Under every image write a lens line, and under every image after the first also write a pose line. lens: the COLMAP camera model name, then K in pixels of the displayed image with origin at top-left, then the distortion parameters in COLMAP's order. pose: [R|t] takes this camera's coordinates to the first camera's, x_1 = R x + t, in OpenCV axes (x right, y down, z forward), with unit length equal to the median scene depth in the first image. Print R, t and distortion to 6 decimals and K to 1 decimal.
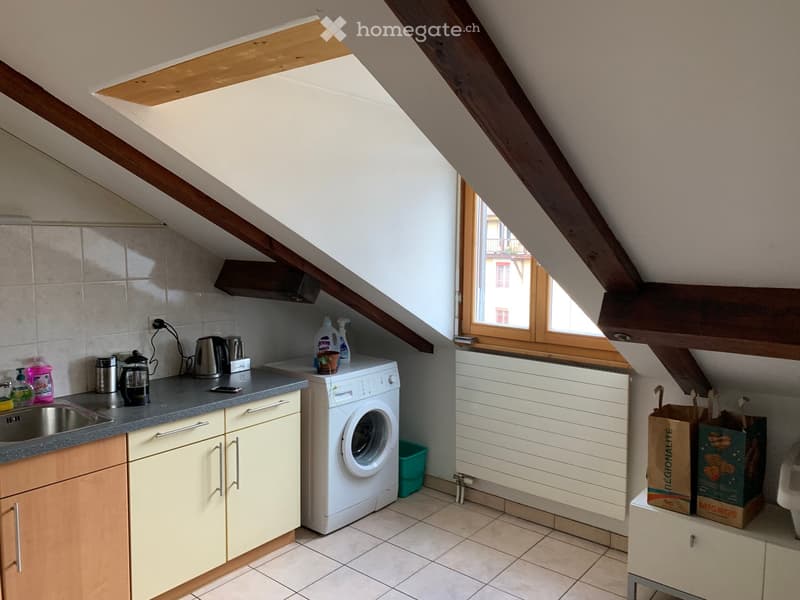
lens RADIAL K [[611.9, 0, 383.3], [0, 611.9, 289.8], [0, 0, 1]] dist [0.048833, -0.044307]
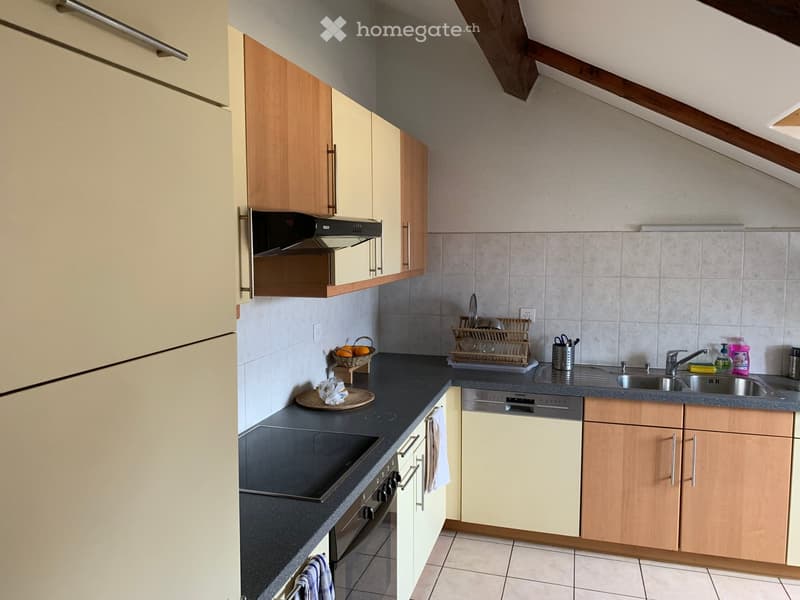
lens RADIAL K [[611.9, 0, 383.3], [0, 611.9, 289.8], [0, 0, 1]] dist [0.048833, -0.044307]
pose [[0.383002, 0.070875, -0.921025, 0.308433], [-0.075053, 0.996143, 0.045445, 0.010757], [0.920694, 0.051720, 0.386844, -0.145183]]
